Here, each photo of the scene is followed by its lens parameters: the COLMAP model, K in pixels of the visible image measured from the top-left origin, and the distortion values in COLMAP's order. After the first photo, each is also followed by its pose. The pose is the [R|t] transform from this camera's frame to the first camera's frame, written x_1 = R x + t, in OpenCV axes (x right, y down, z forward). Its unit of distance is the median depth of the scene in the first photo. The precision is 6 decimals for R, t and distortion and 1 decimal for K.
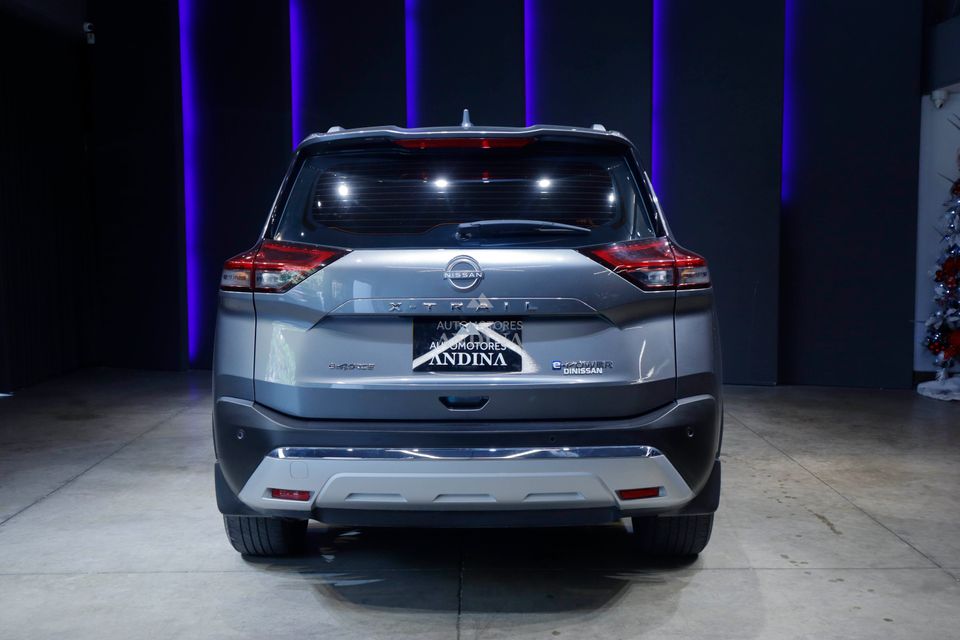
lens RADIAL K [[1232.0, 0, 483.9], [0, 1232.0, 323.7], [0, 0, 1]] dist [-0.004141, 0.000000]
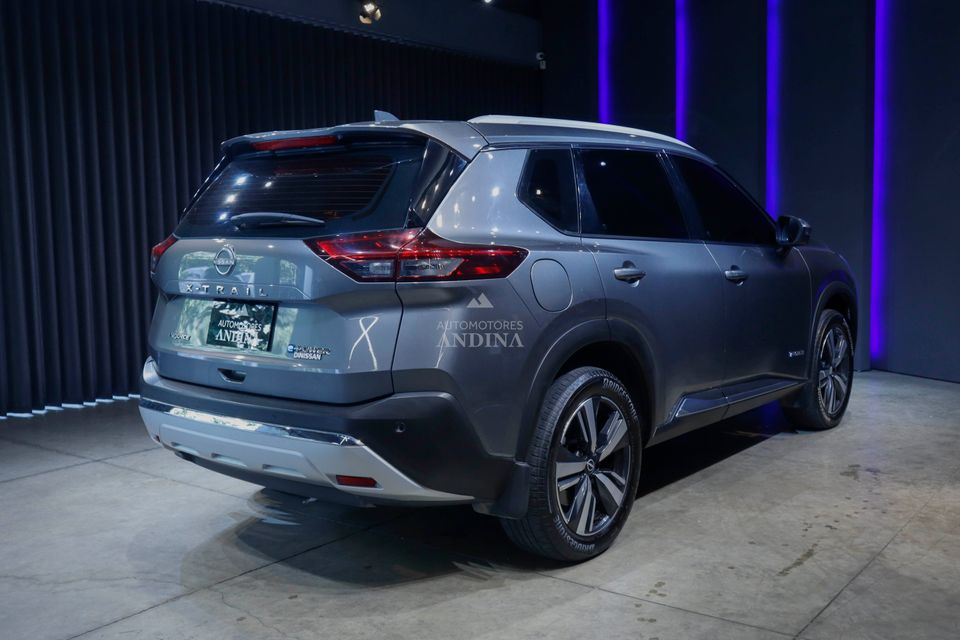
lens RADIAL K [[1044.6, 0, 455.5], [0, 1044.6, 292.7], [0, 0, 1]] dist [-0.069425, 0.000000]
pose [[0.772954, 0.044751, -0.632882, 0.668727], [-0.047008, 0.998807, 0.013213, -0.029817], [0.632718, 0.019537, 0.774136, 0.352804]]
